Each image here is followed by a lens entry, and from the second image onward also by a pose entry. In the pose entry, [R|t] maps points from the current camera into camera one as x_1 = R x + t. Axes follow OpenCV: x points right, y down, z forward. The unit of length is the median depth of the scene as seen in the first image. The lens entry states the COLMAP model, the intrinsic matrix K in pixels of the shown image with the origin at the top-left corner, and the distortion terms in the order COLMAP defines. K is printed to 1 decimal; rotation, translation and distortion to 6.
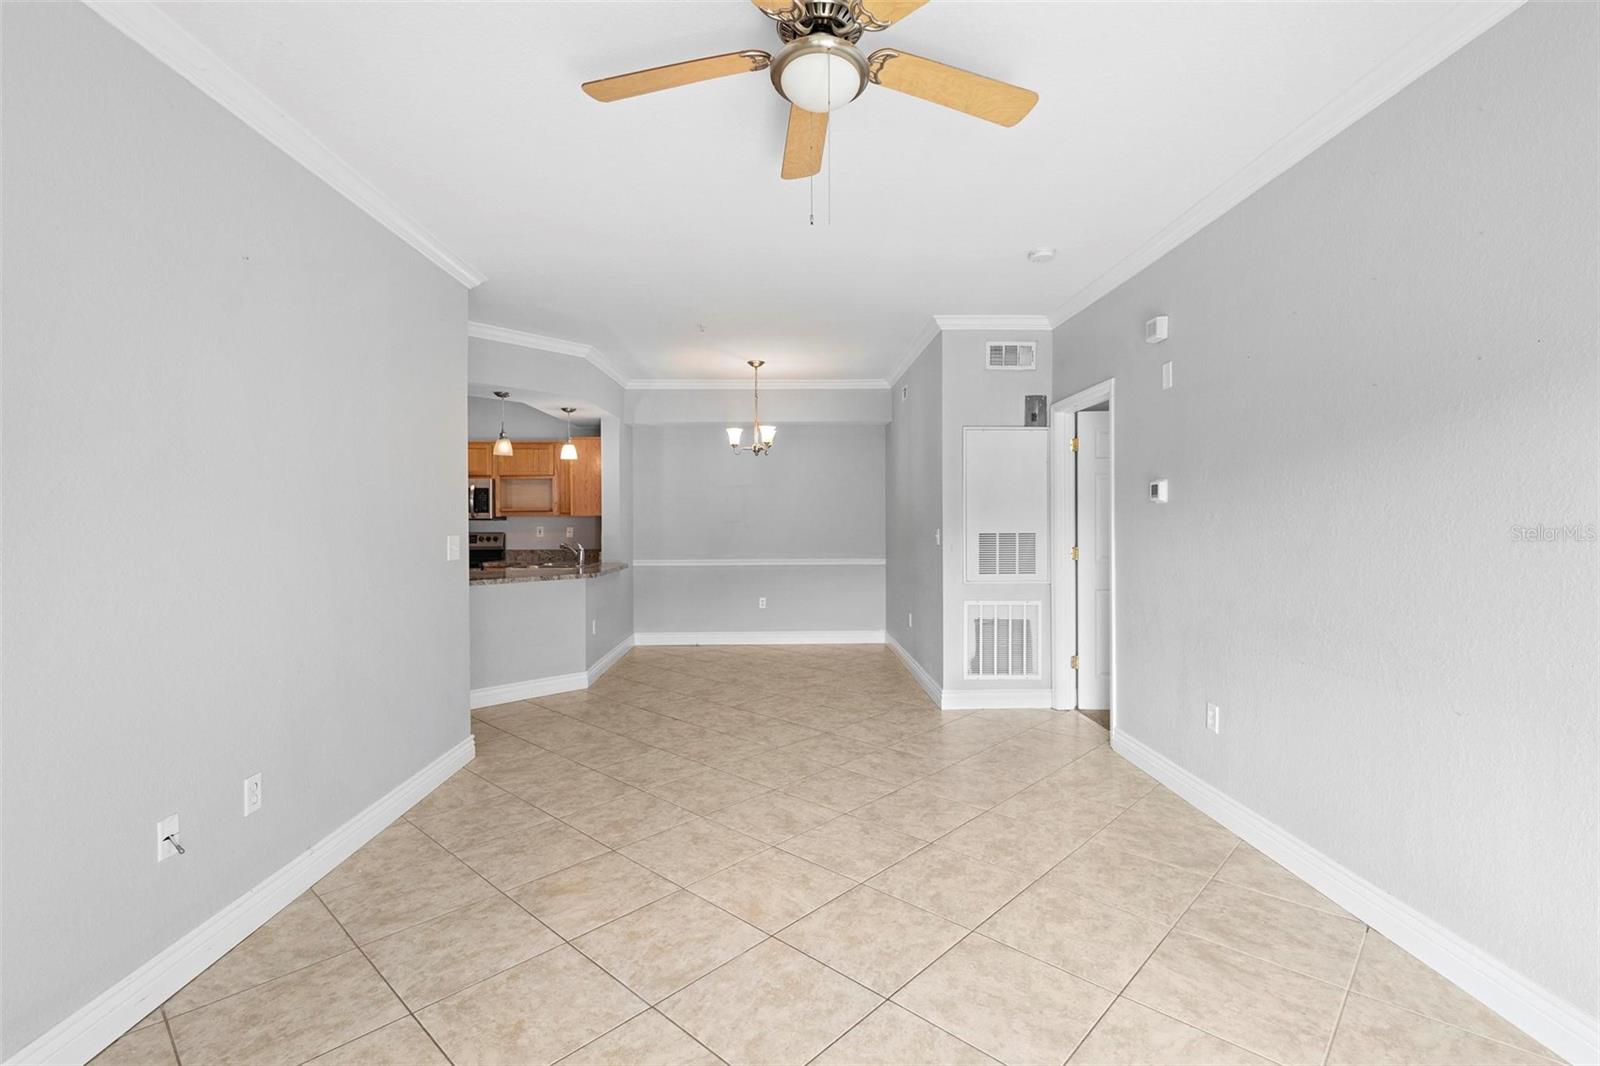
lens RADIAL K [[740.1, 0, 800.0], [0, 740.1, 533.0], [0, 0, 1]] dist [0.008121, -0.000470]
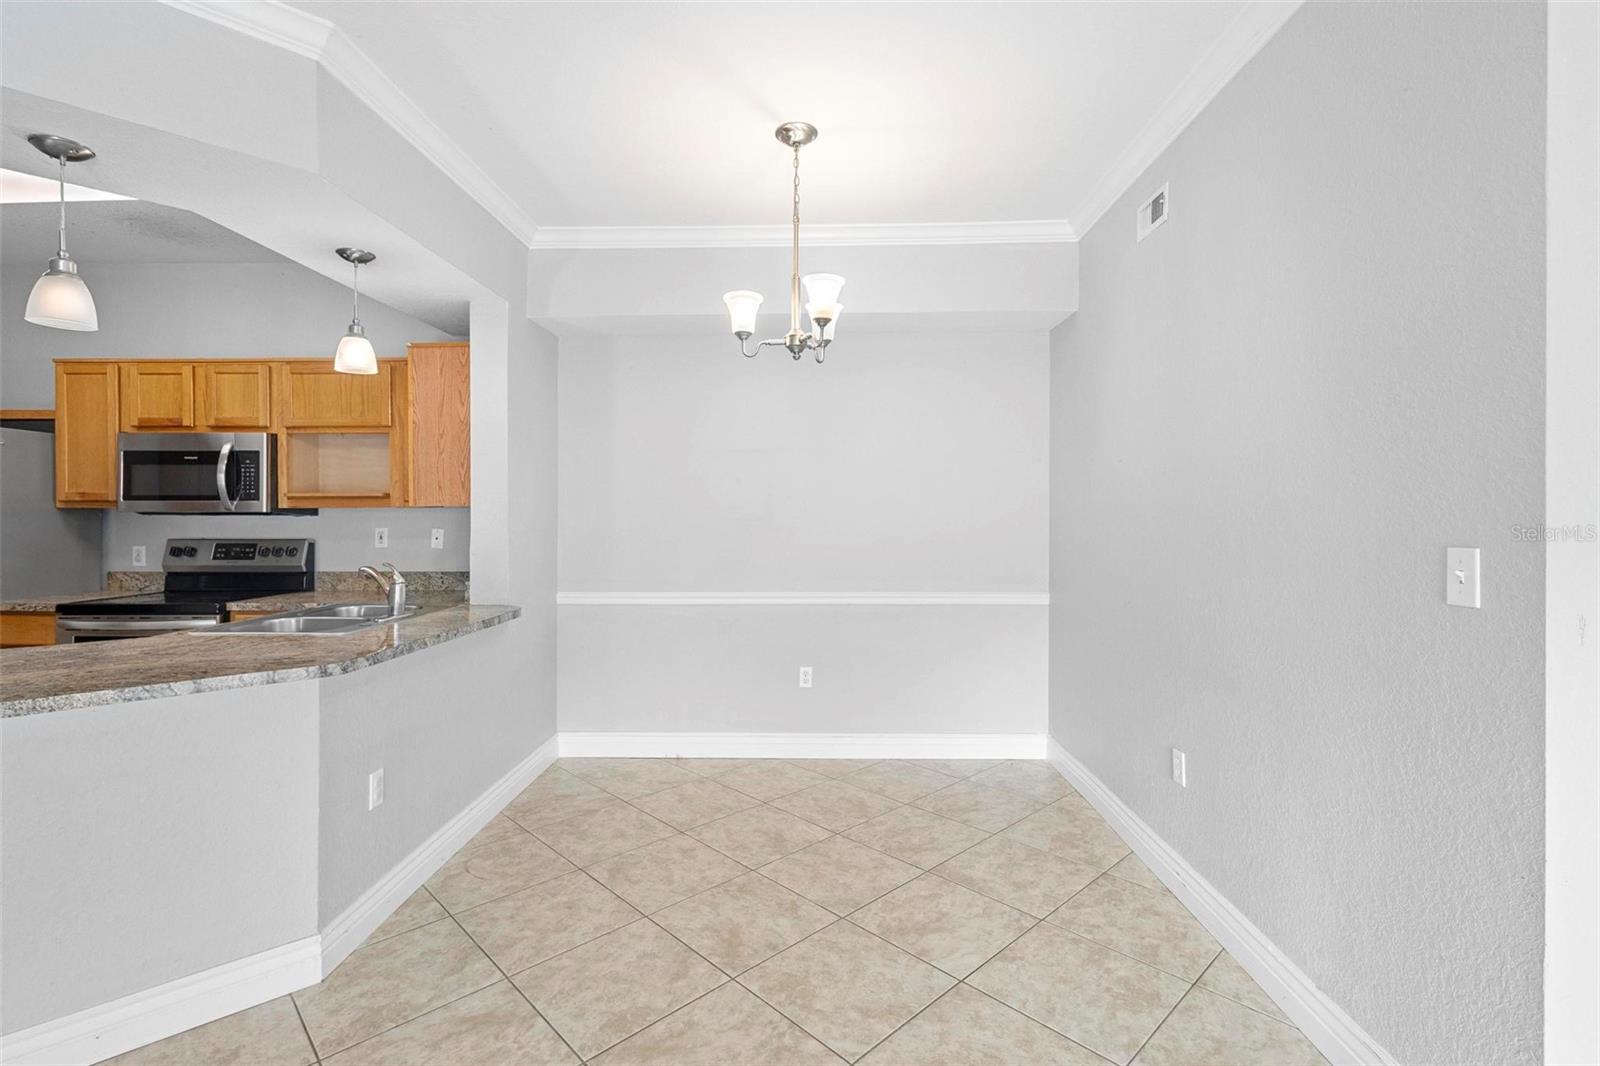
lens RADIAL K [[740.1, 0, 803.6], [0, 740.1, 517.4], [0, 0, 1]] dist [0.012038, -0.003570]
pose [[0.998972, 0.001433, -0.045305, -0.043656], [-0.002224, 0.999846, -0.017414, -0.011106], [0.045273, 0.017497, 0.998821, 0.729571]]
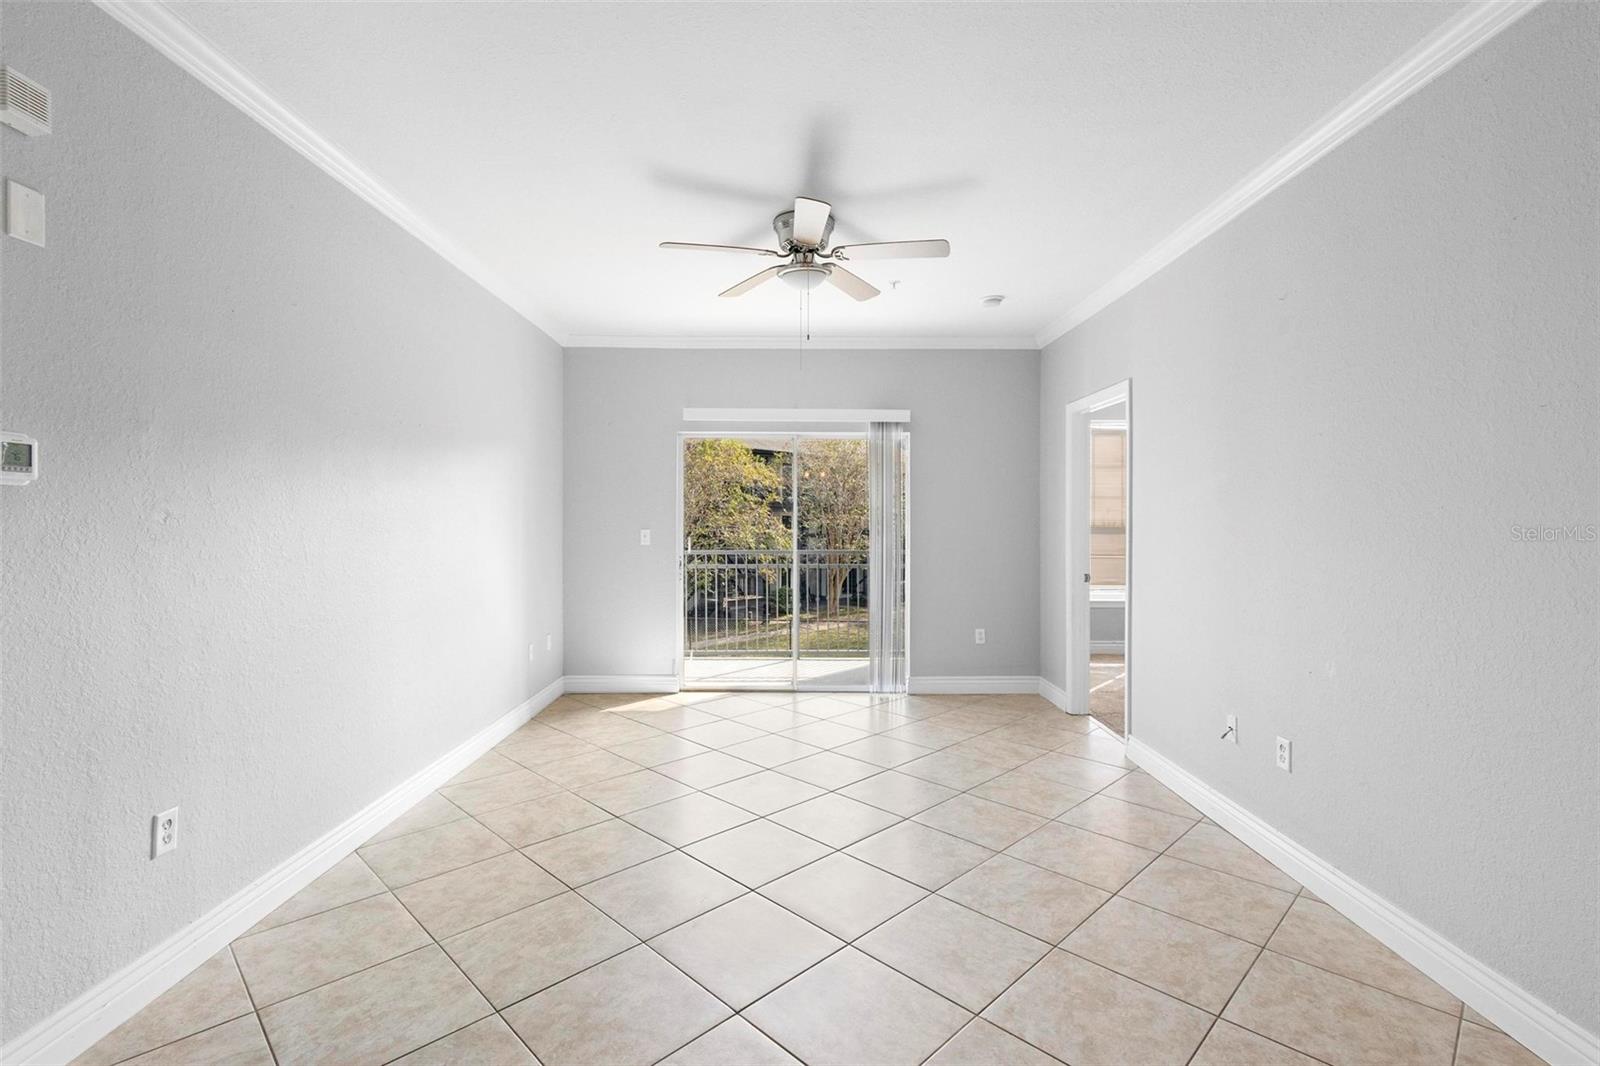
lens RADIAL K [[740.1, 0, 803.6], [0, 740.1, 517.4], [0, 0, 1]] dist [0.012038, -0.003570]
pose [[-0.999829, 0.002433, 0.018307, -0.002387], [0.002713, 0.999880, 0.015249, -0.018851], [-0.018268, 0.015296, -0.999716, 1.036511]]
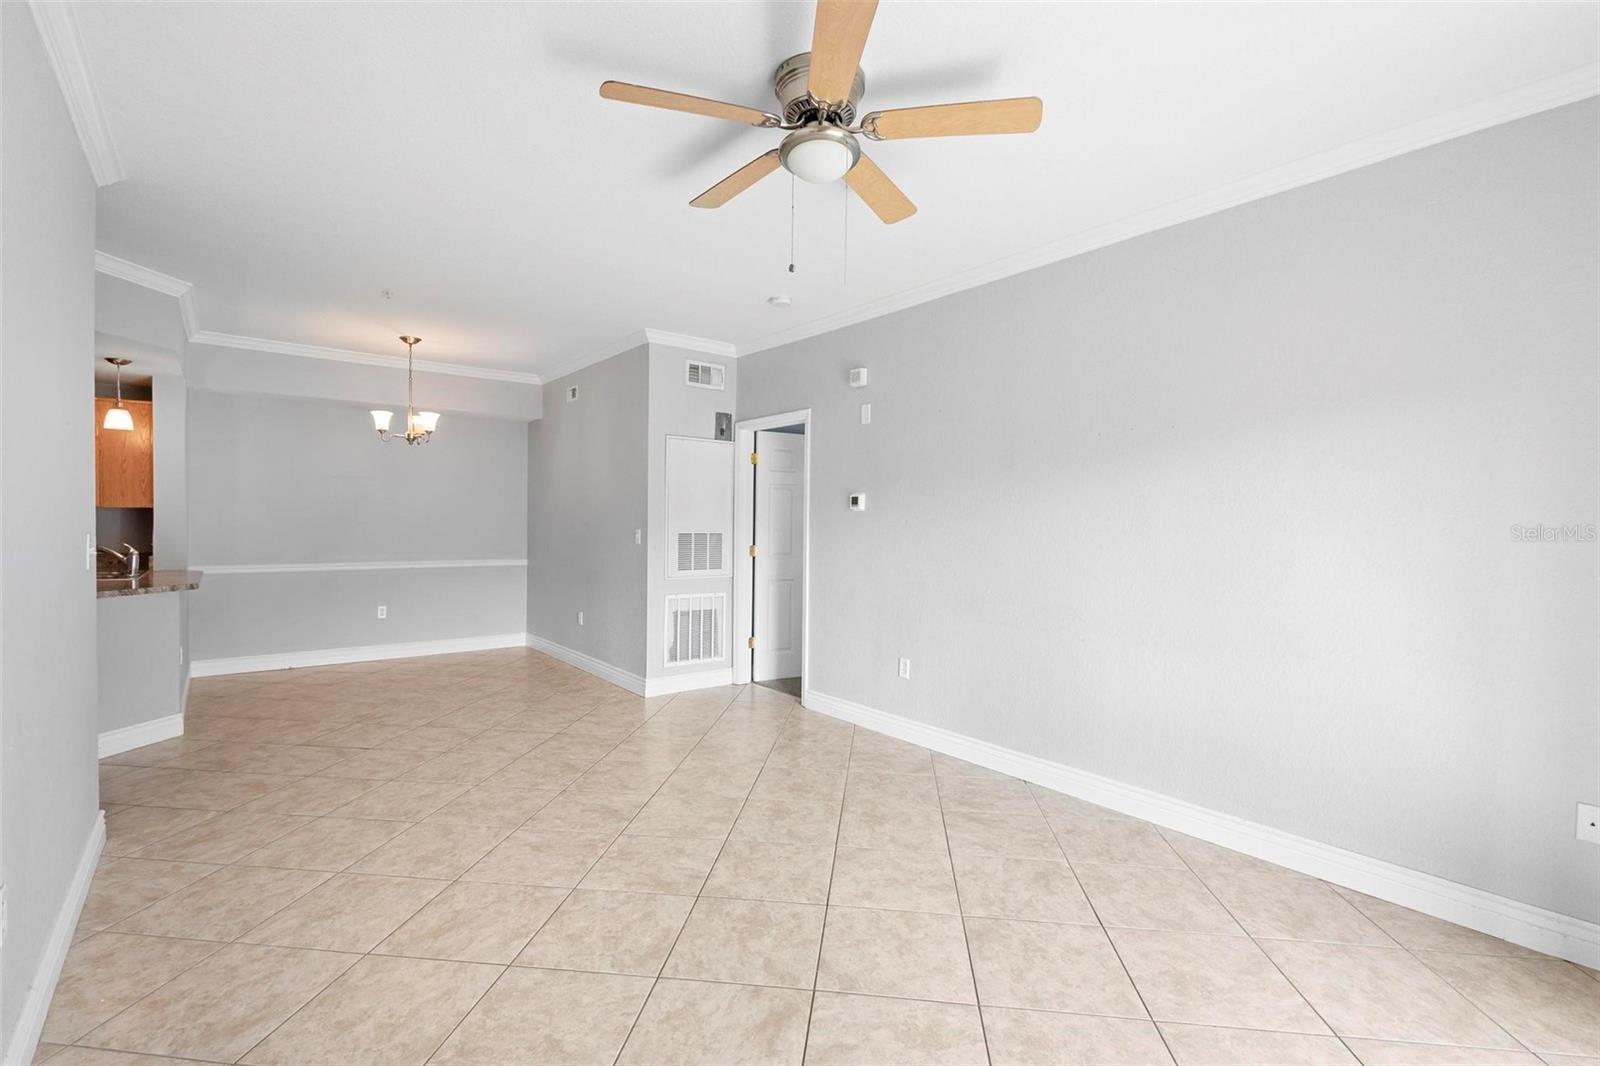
lens RADIAL K [[735.2, 0, 800.8], [0, 735.2, 546.0], [0, 0, 1]] dist [0.010023, -0.000326]
pose [[0.800547, -0.006740, 0.599233, -0.264332], [-0.003924, 0.999856, 0.016488, 0.000492], [-0.599258, -0.015551, 0.800405, 0.016023]]
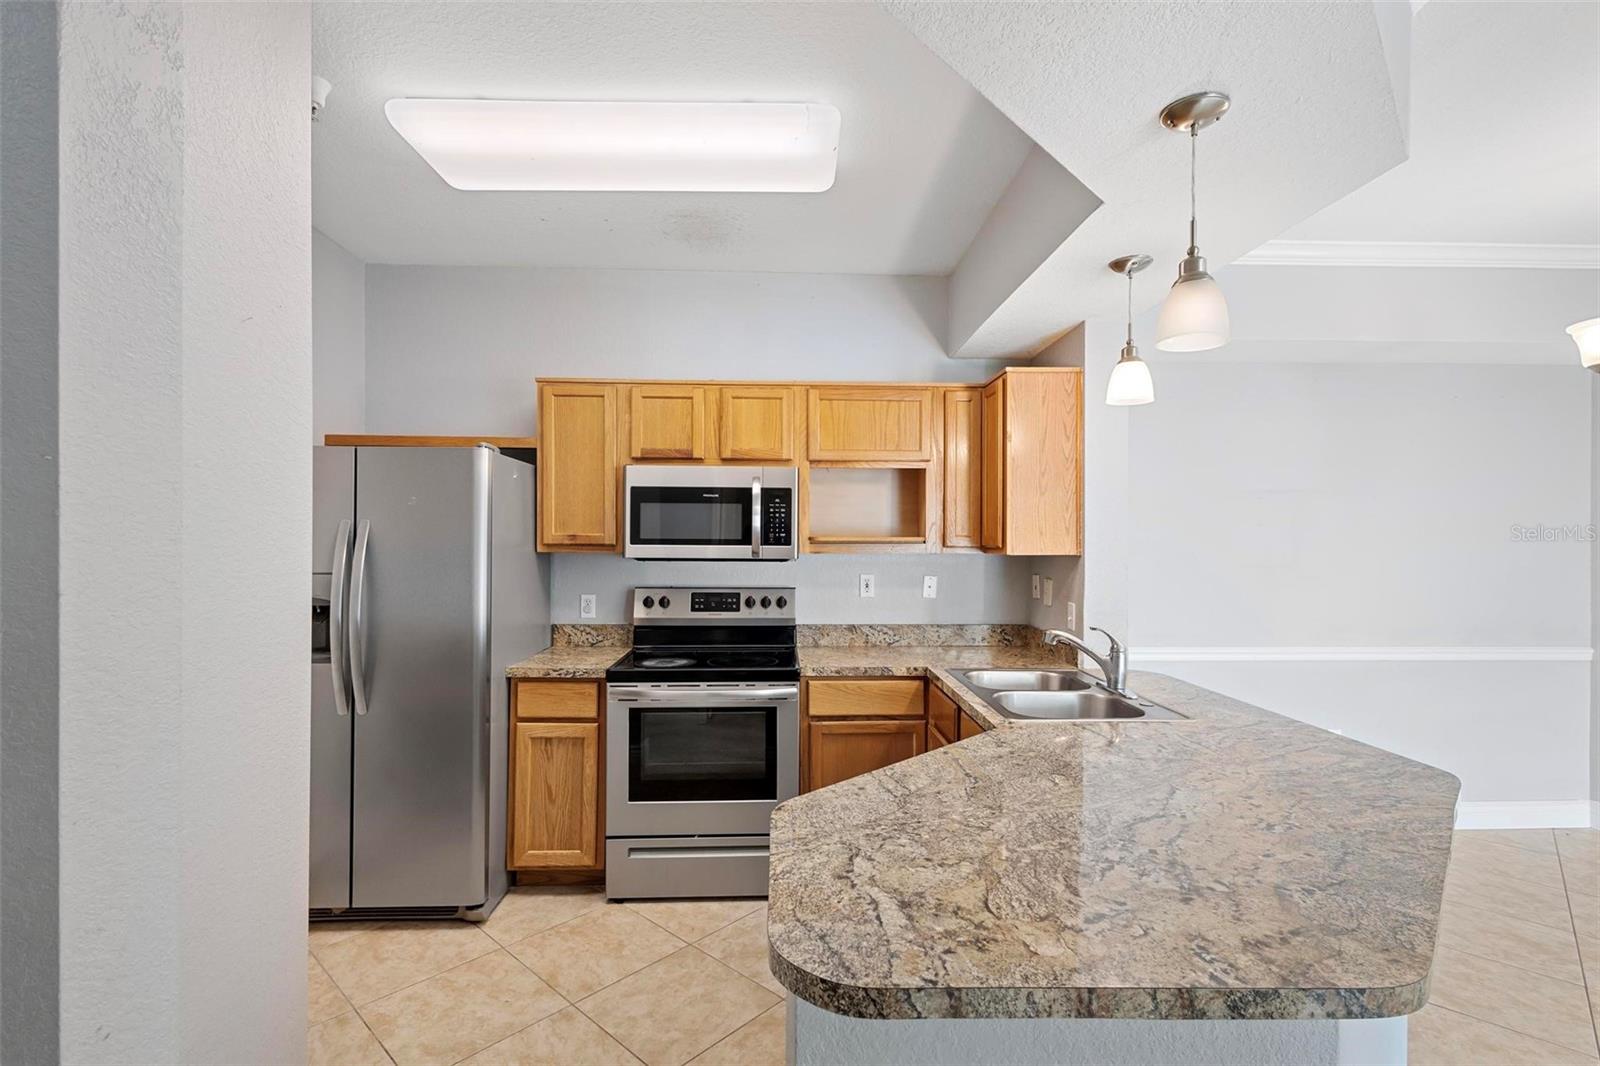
lens RADIAL K [[740.1, 0, 800.0], [0, 740.1, 533.0], [0, 0, 1]] dist [0.008121, -0.000470]
pose [[0.999935, 0.005309, 0.010046, -0.592487], [-0.005026, 0.999596, -0.027968, -0.031490], [-0.010190, 0.027916, 0.999558, 0.803294]]
